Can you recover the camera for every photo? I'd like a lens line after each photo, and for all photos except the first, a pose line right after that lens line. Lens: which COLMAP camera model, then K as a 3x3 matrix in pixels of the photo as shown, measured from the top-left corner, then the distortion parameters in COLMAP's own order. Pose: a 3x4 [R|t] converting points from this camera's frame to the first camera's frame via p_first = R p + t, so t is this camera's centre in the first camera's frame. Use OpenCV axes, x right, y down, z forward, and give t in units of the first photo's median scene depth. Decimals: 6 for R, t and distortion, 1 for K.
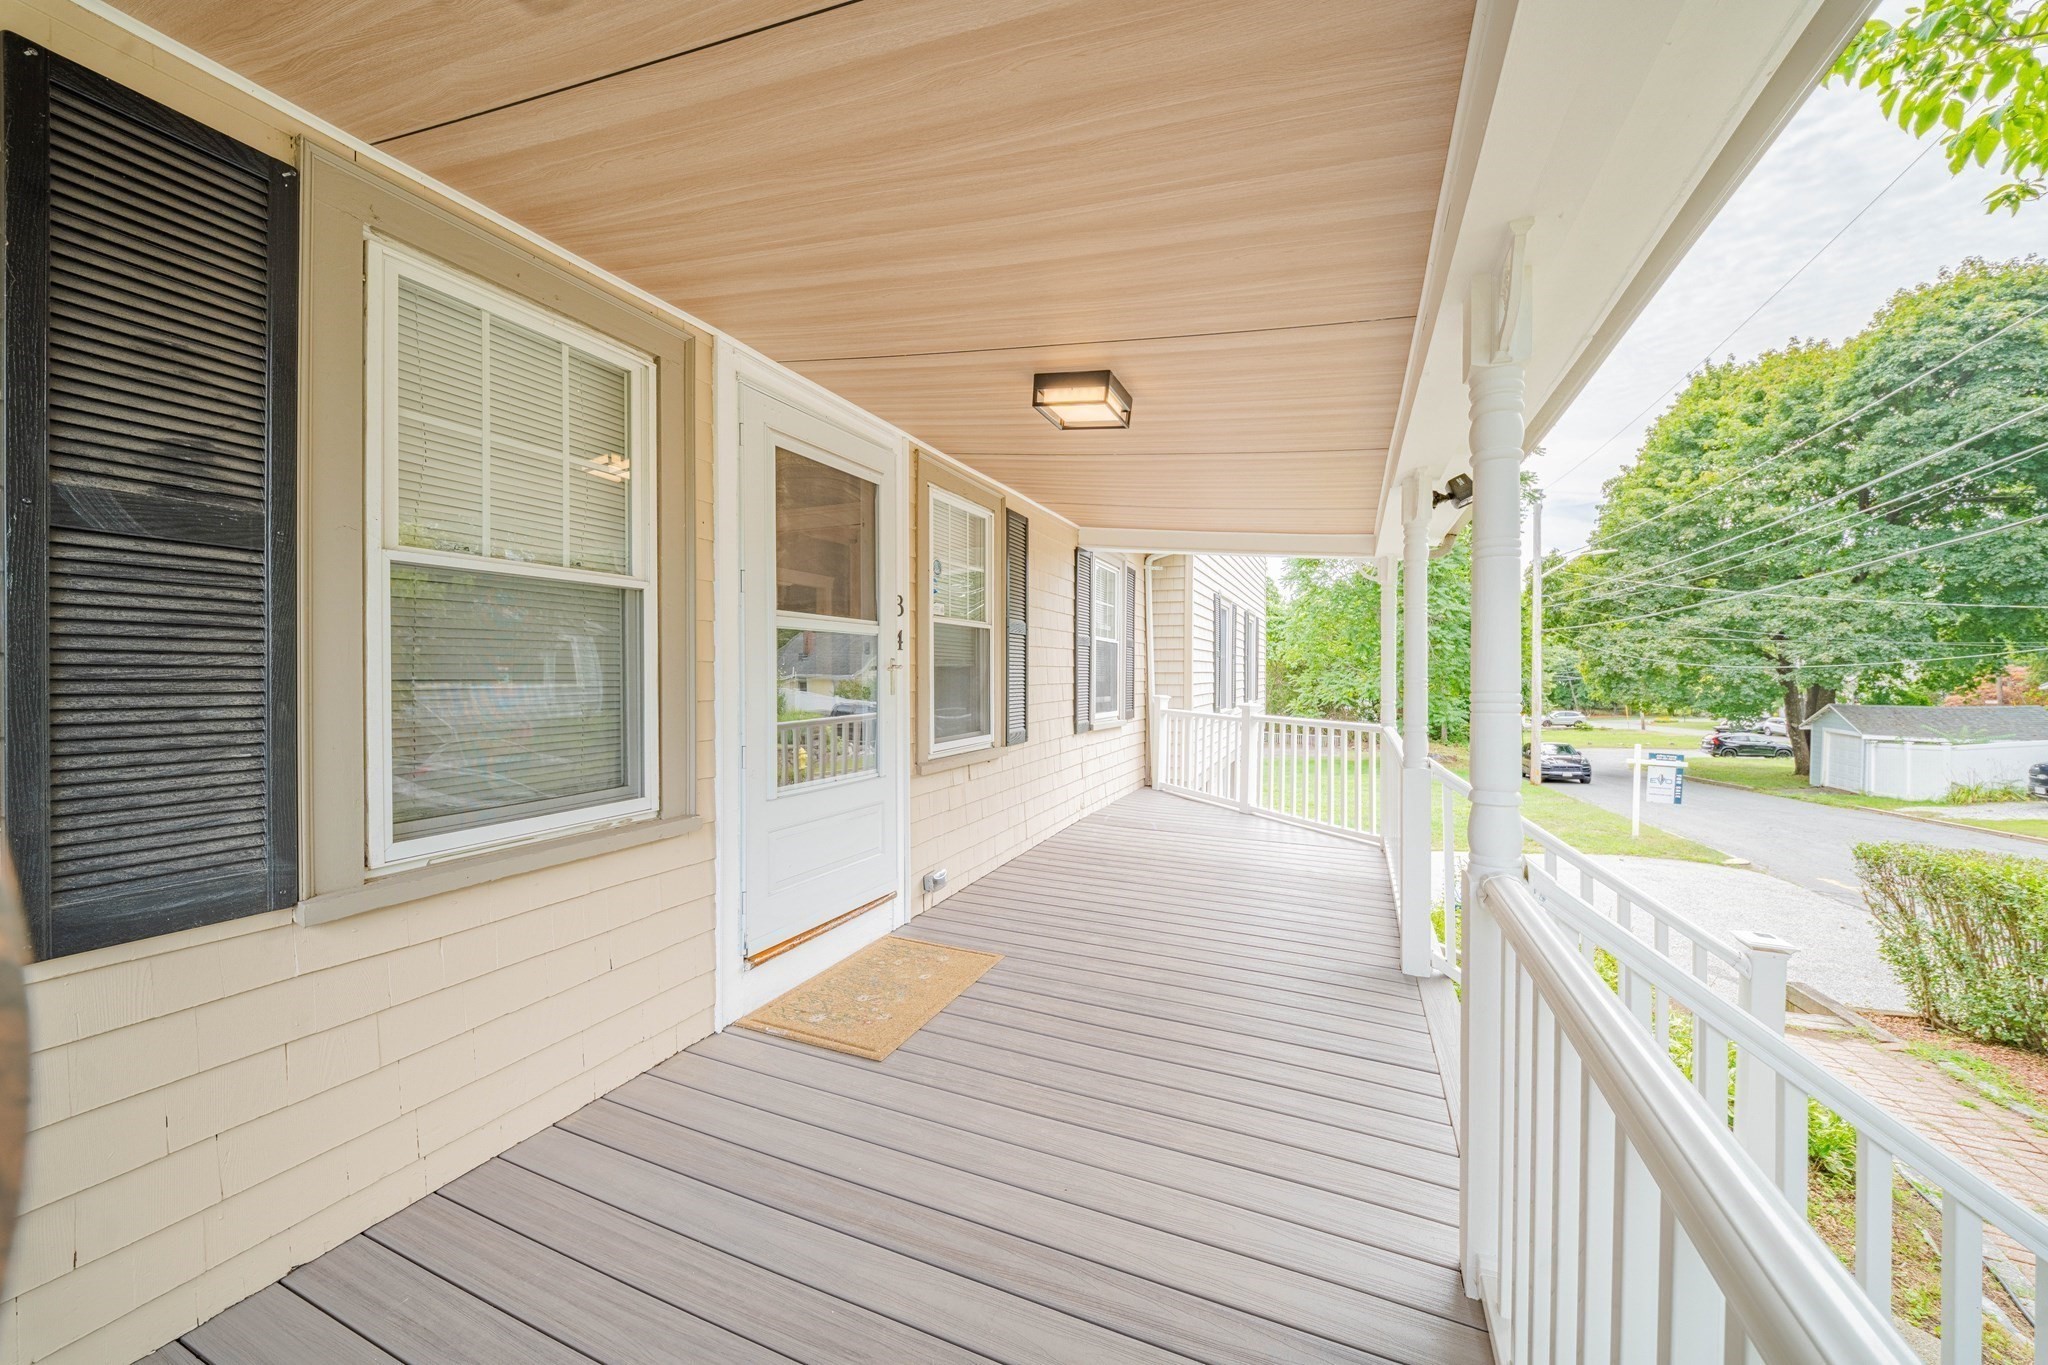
lens RADIAL K [[708.5, 0, 1060.5], [0, 708.5, 677.7], [0, 0, 1]] dist [0.013975, -0.010537]
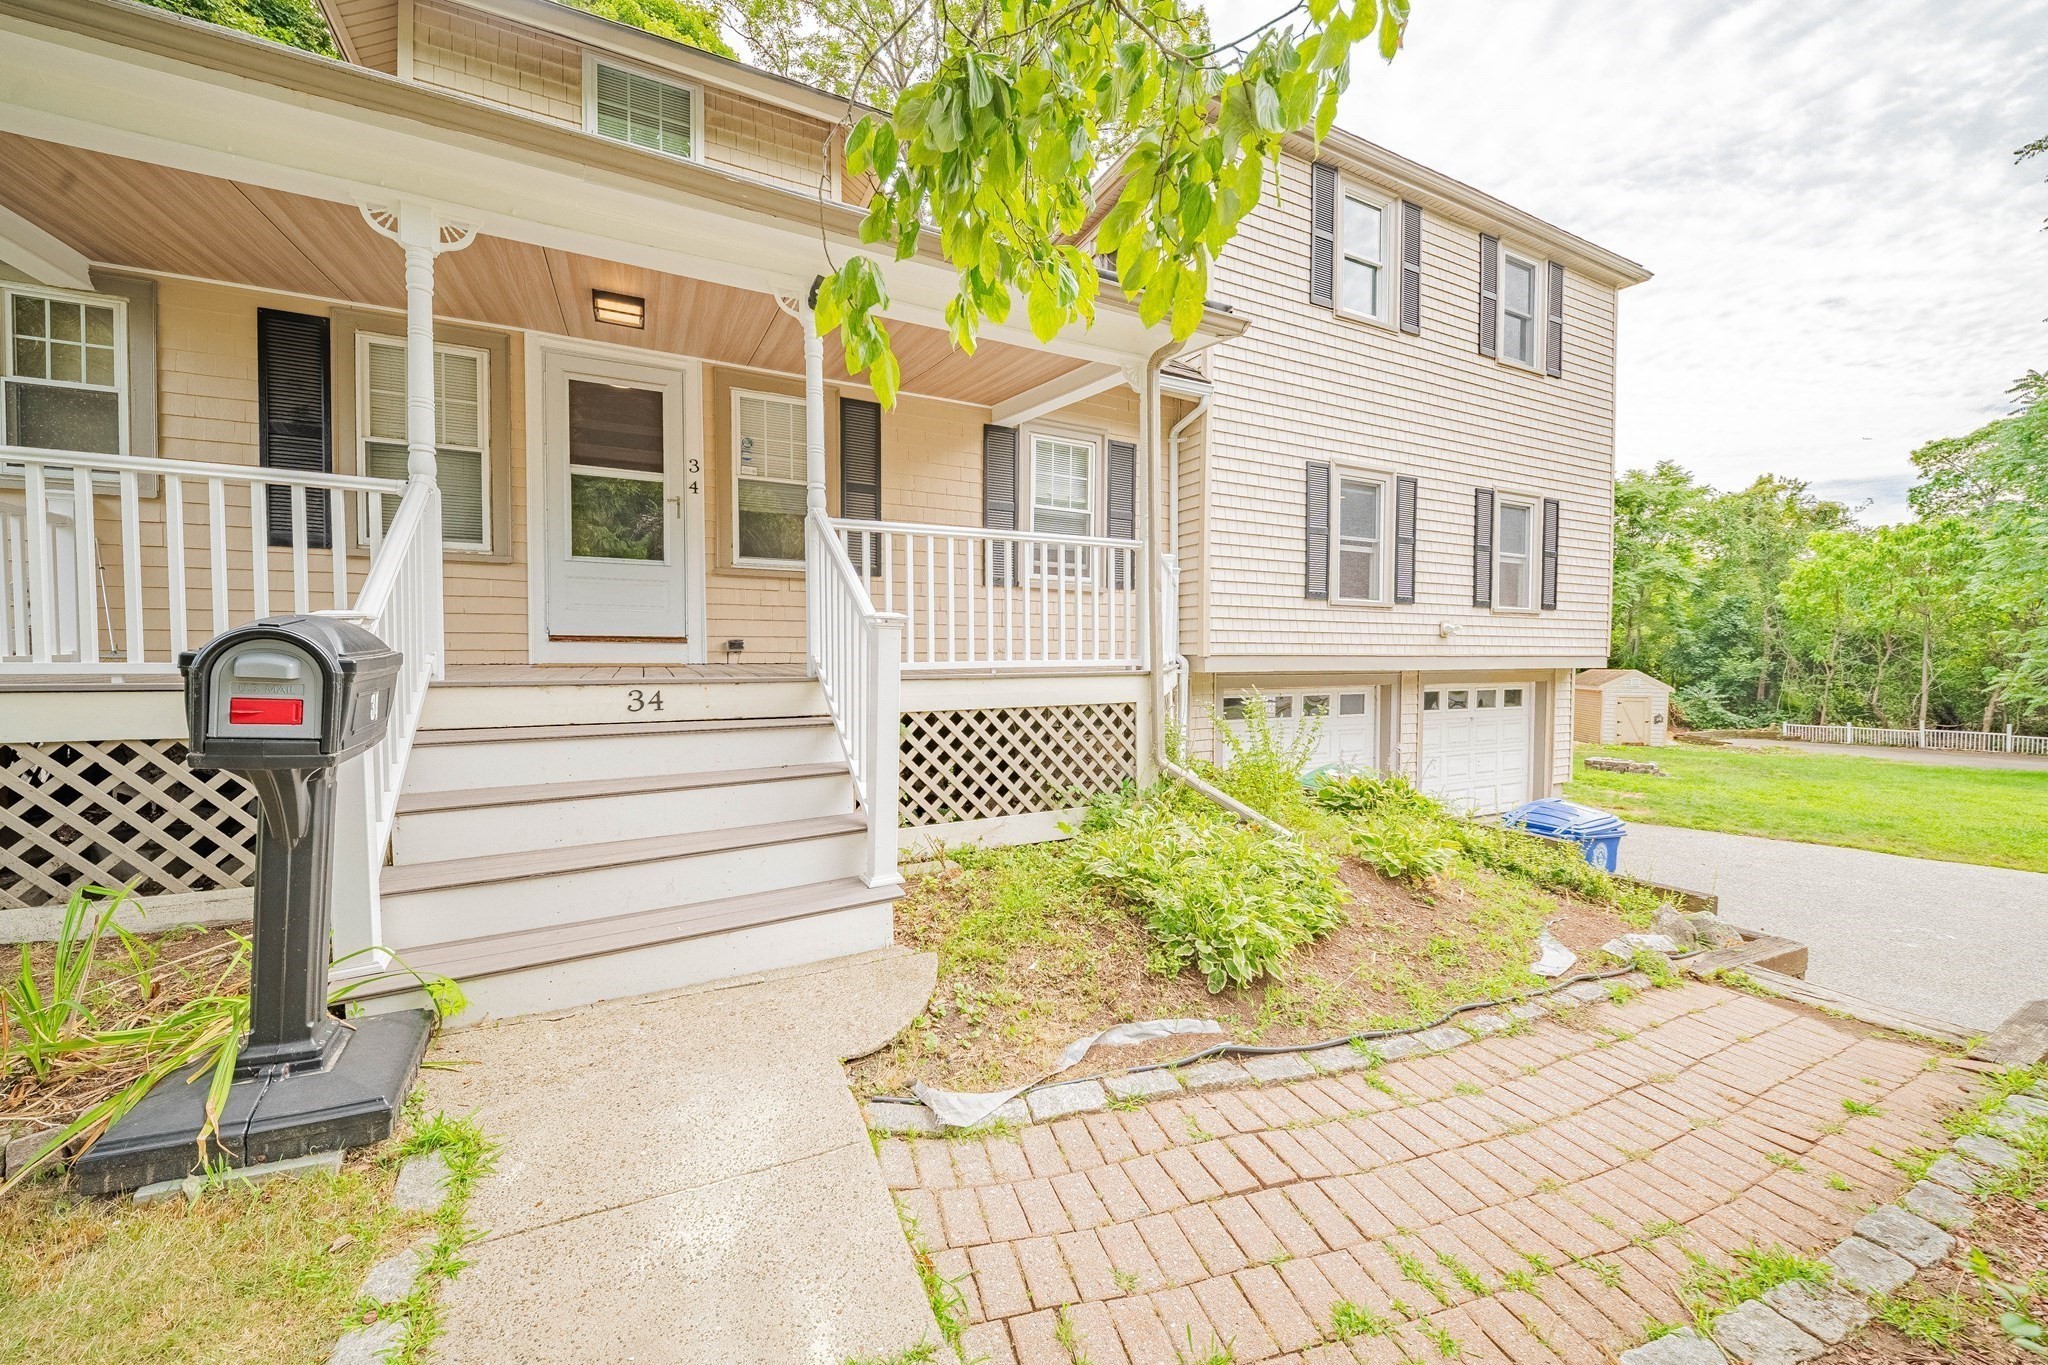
lens RADIAL K [[722.7, 0, 1020.9], [0, 722.7, 673.4], [0, 0, 1]] dist [0.016163, -0.011652]
pose [[0.765923, 0.019843, -0.642626, 1.527079], [-0.003265, 0.999631, 0.026975, 0.349591], [0.642924, -0.018563, 0.765705, 0.209544]]
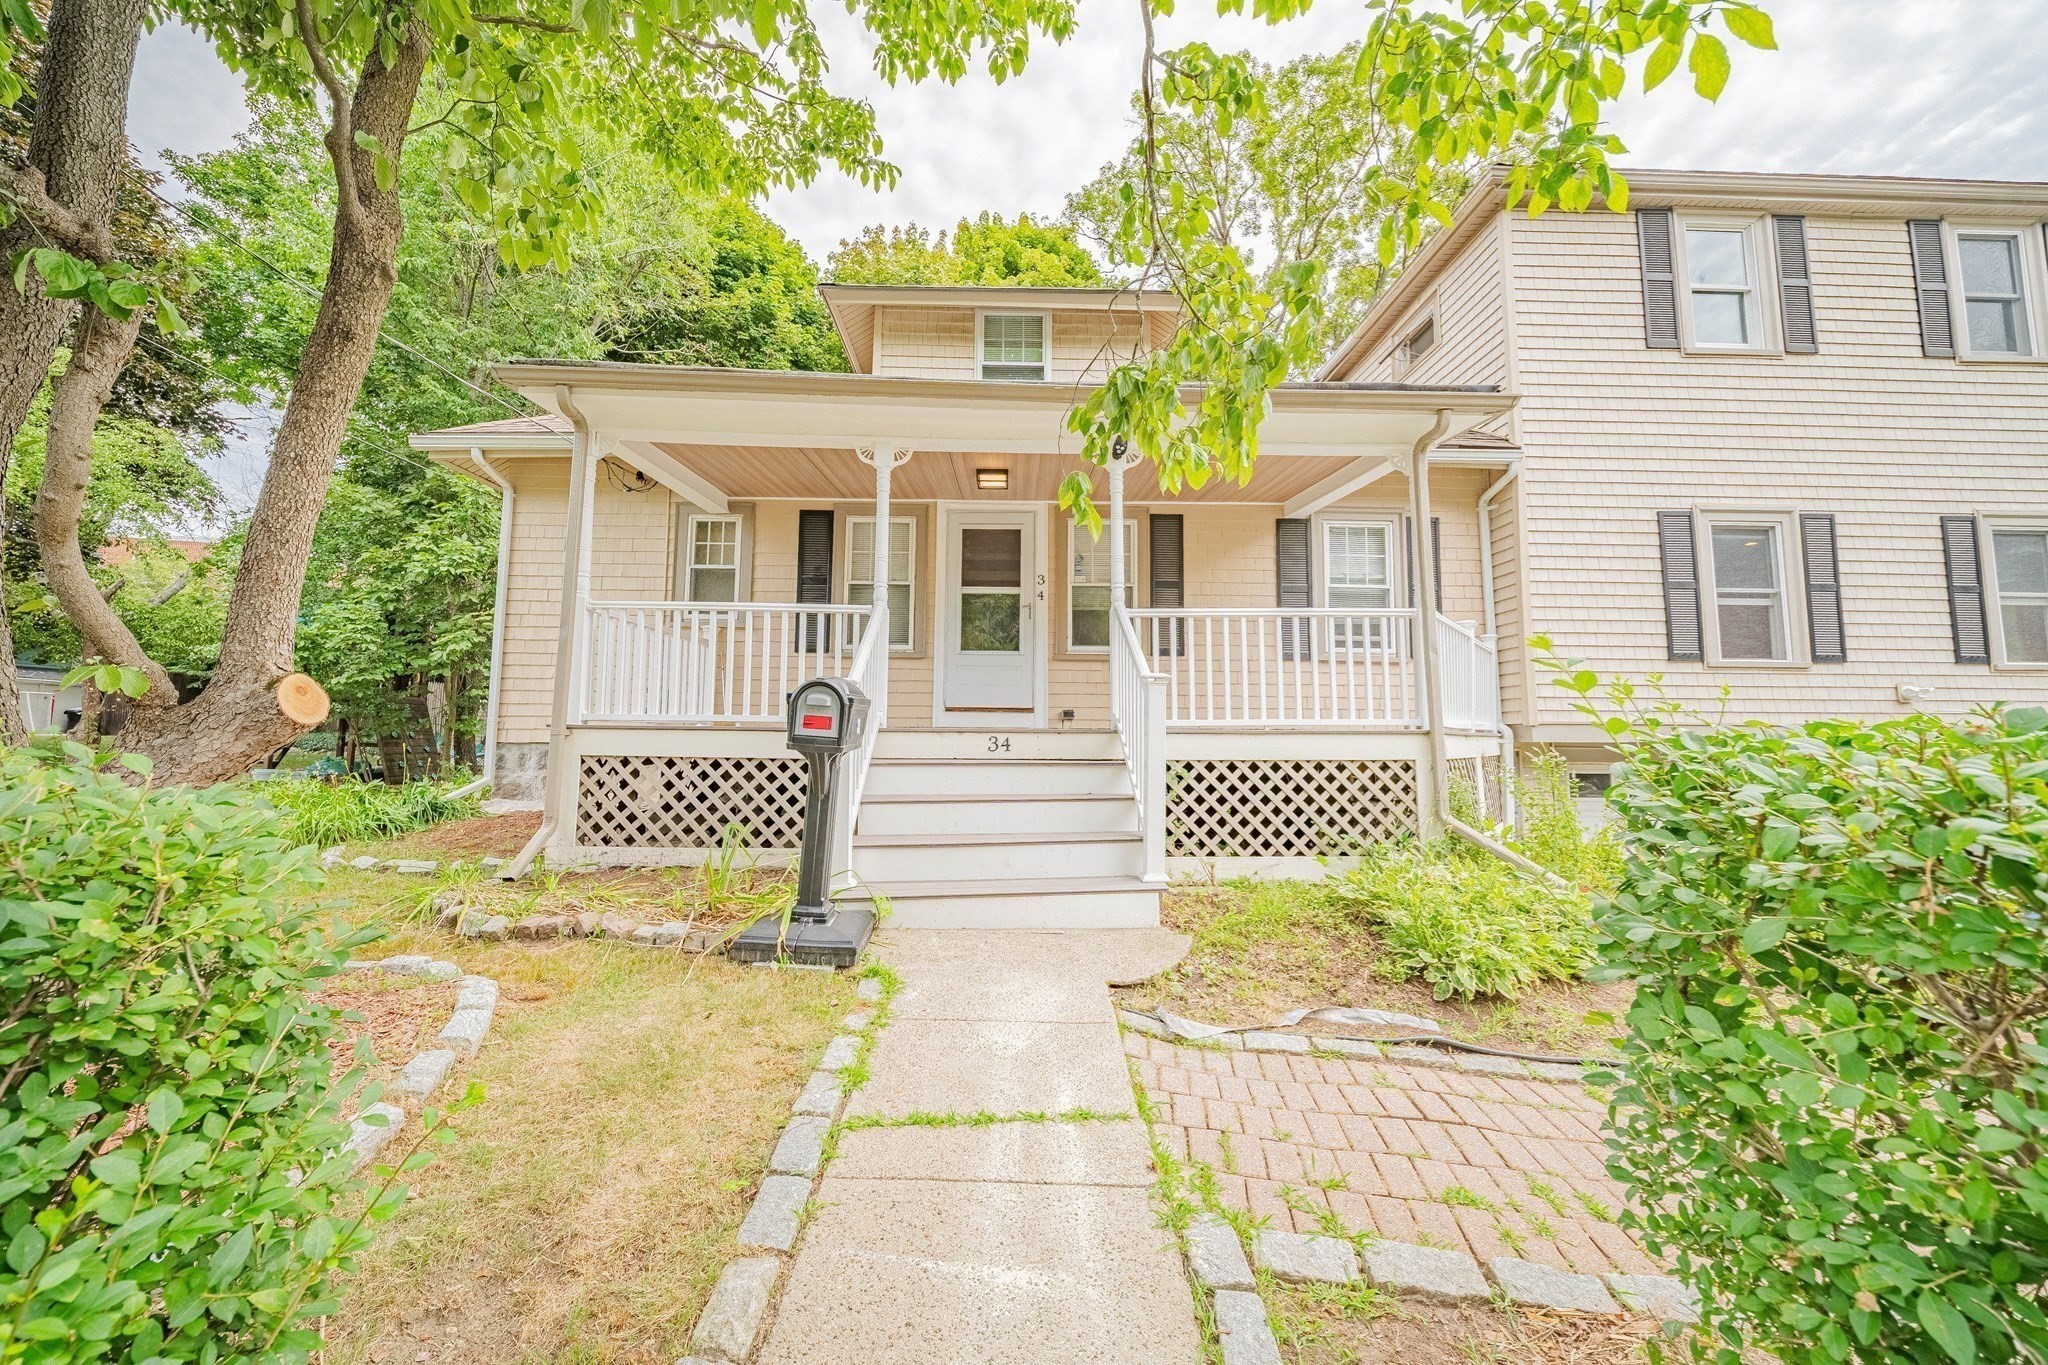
lens RADIAL K [[708.5, 0, 1060.5], [0, 708.5, 677.7], [0, 0, 1]] dist [0.013975, -0.010537]
pose [[0.438130, -0.079399, -0.895398, 1.826919], [-0.003825, 0.995918, -0.090185, 0.417201], [0.898904, 0.042938, 0.436037, 0.129719]]
